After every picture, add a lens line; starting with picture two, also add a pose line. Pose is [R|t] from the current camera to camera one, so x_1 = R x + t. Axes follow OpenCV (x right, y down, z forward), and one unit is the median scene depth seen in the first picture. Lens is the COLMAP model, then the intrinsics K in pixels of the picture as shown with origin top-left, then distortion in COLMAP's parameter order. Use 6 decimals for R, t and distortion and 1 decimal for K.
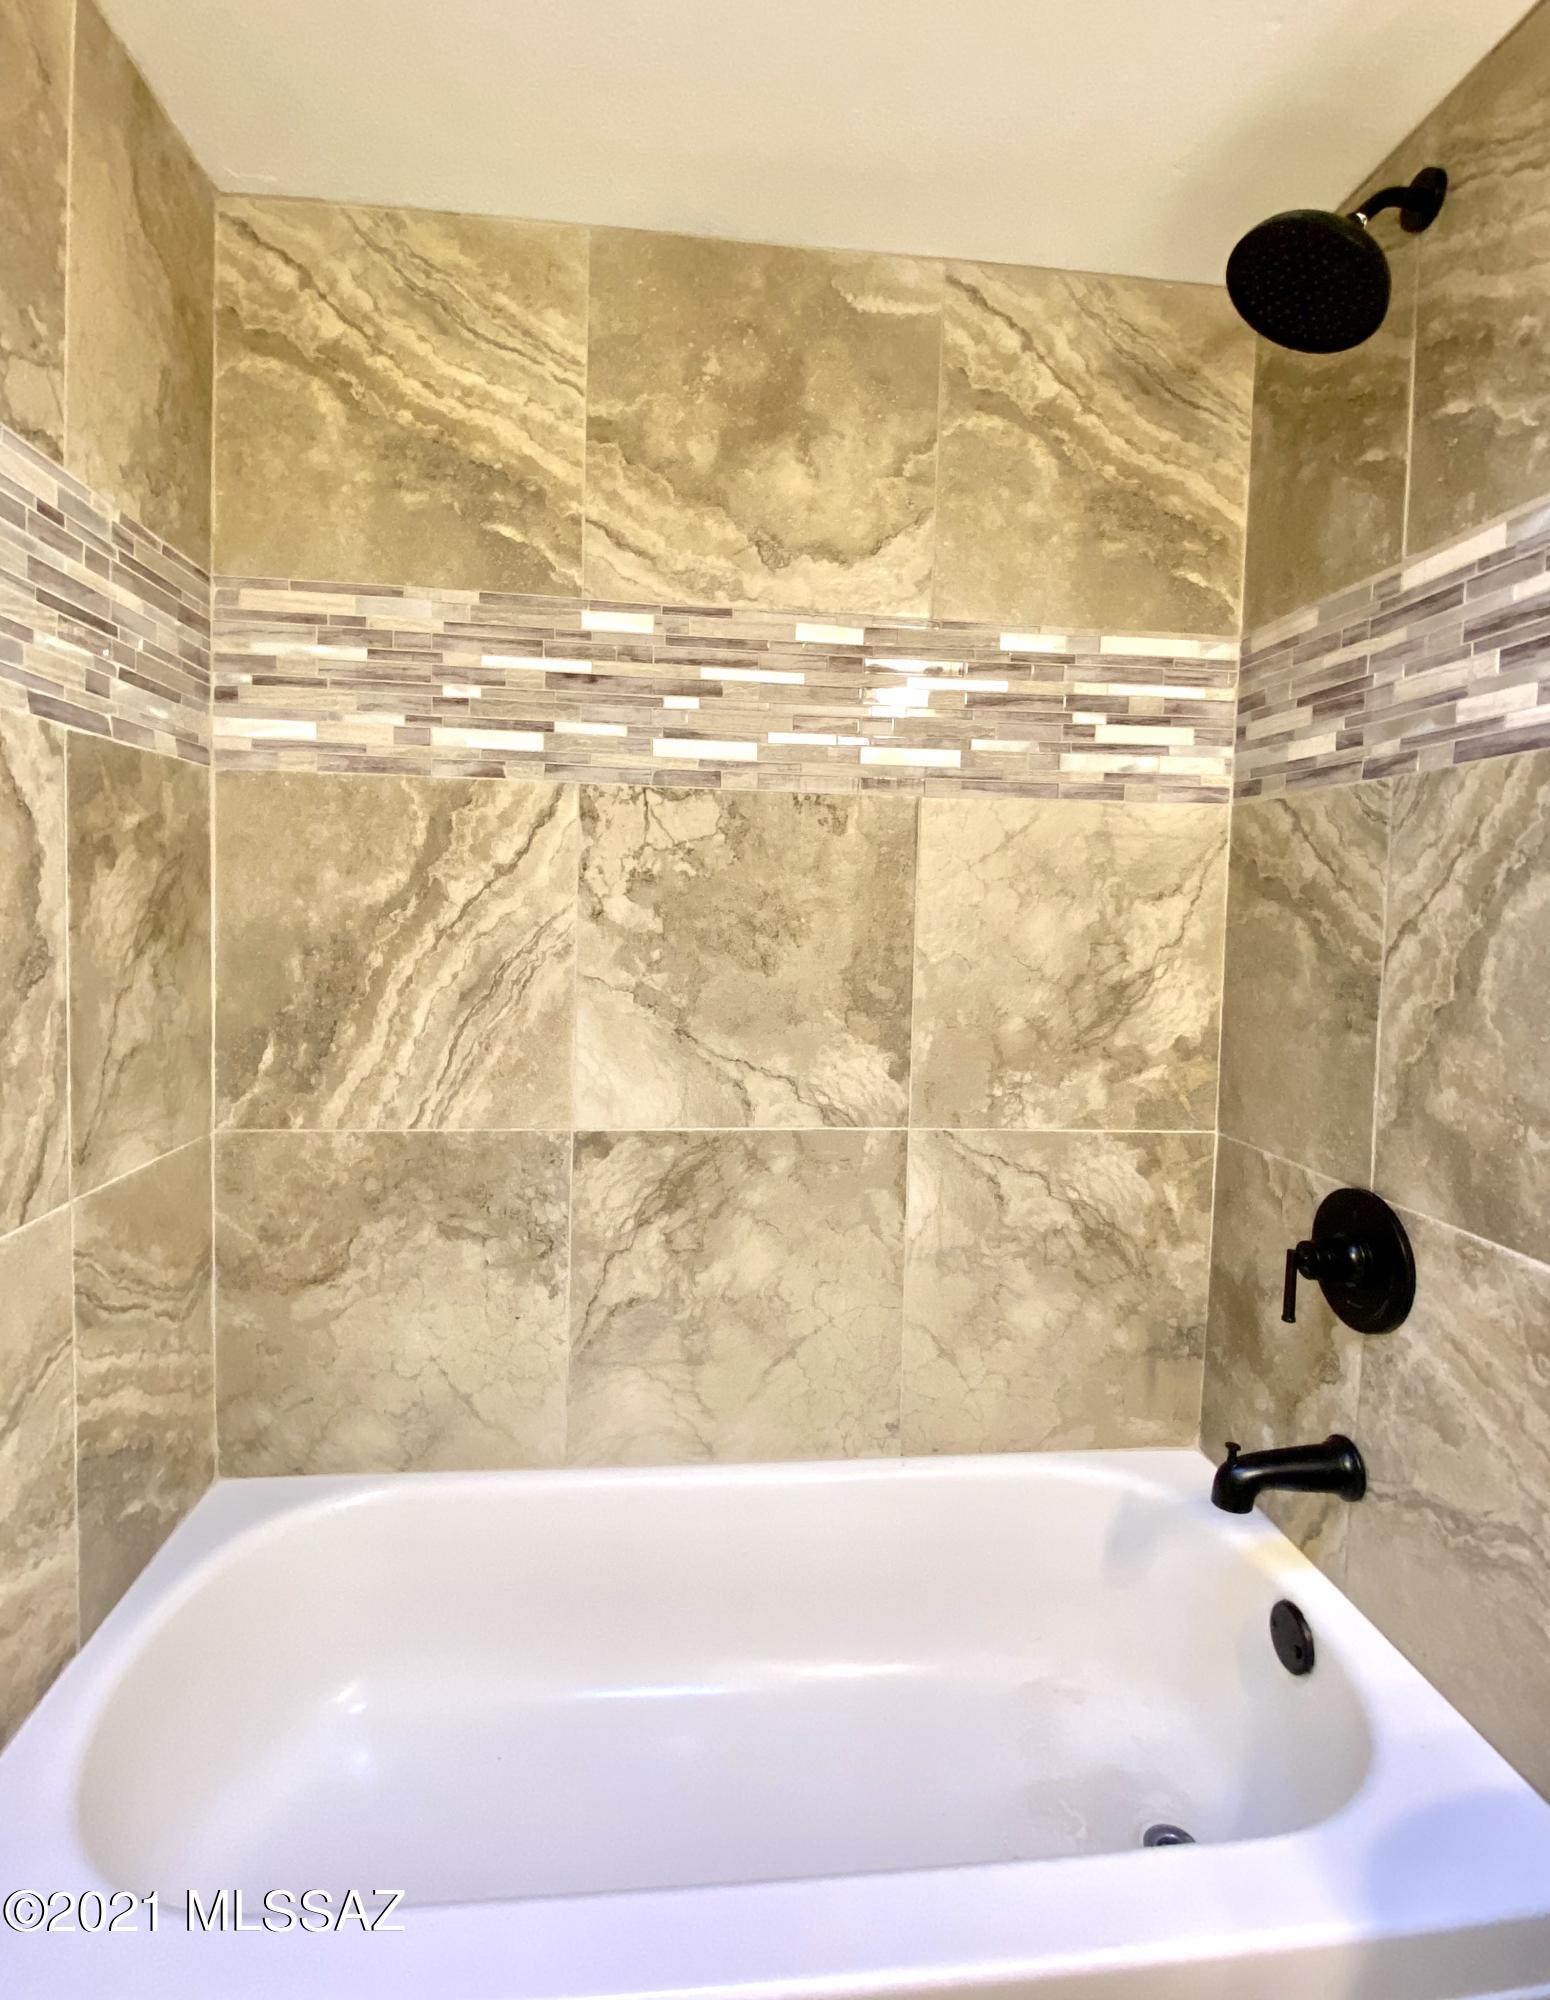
lens RADIAL K [[1130.5, 0, 621.6], [0, 1130.5, 1044.6], [0, 0, 1]] dist [0.044271, -0.024218]
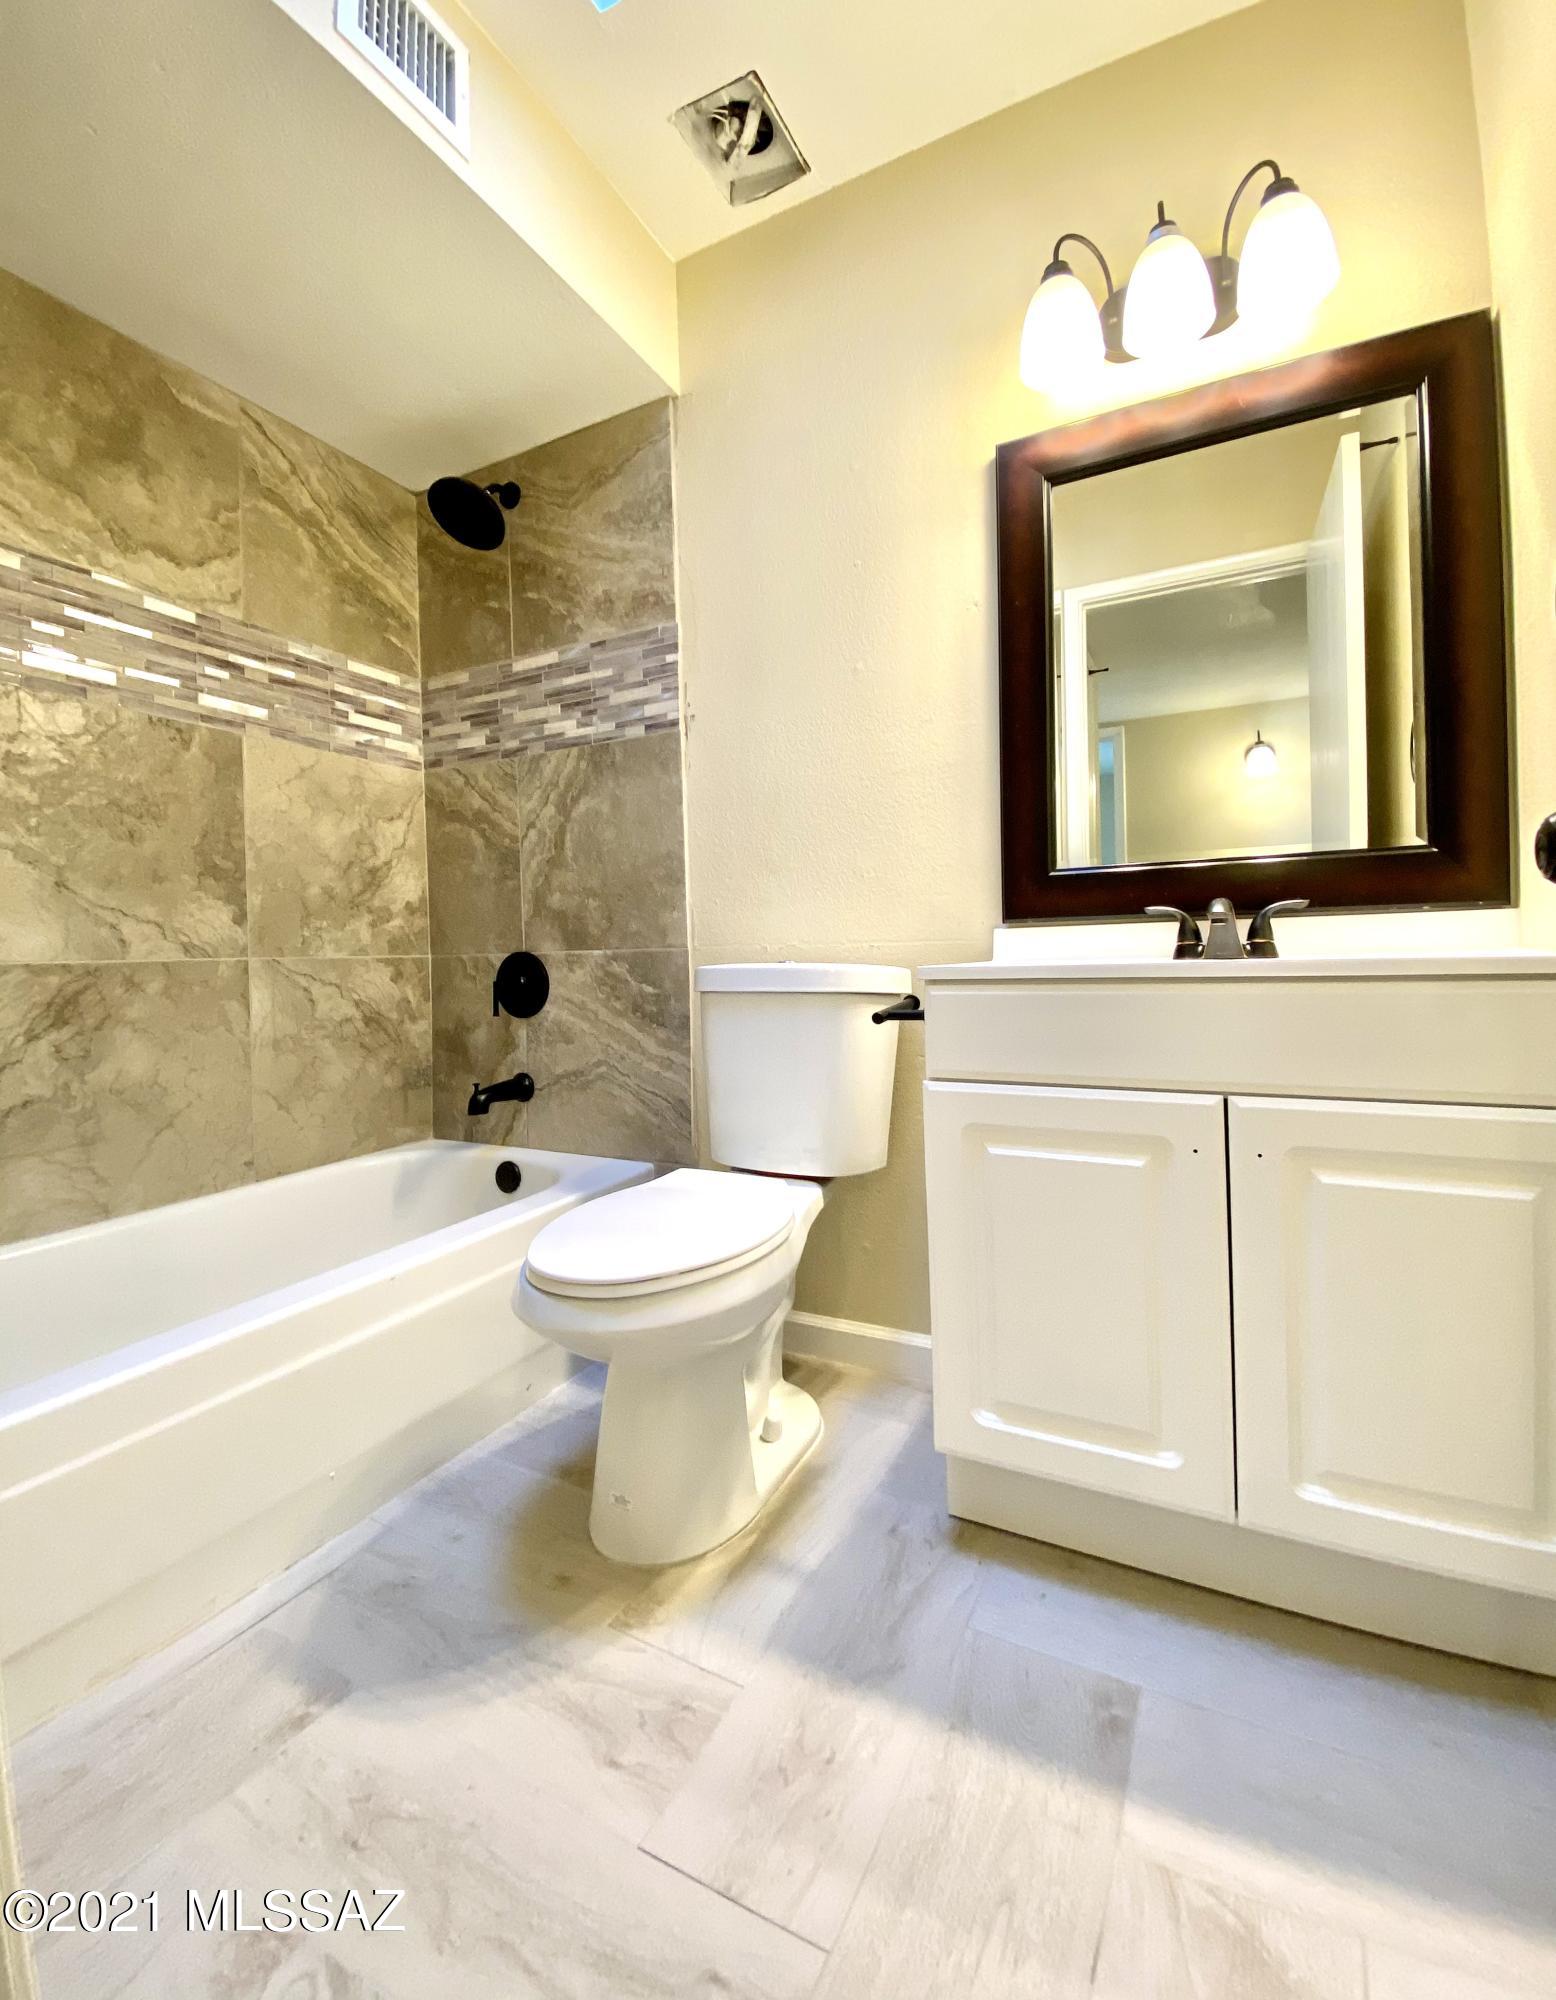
lens RADIAL K [[867.6, 0, 787.0], [0, 867.6, 972.5], [0, 0, 1]] dist [-0.021117, -0.001972]
pose [[0.556199, -0.044987, 0.829831, -0.292746], [0.074992, 0.997177, 0.003795, 0.144352], [-0.827659, 0.060120, 0.558002, -0.207364]]
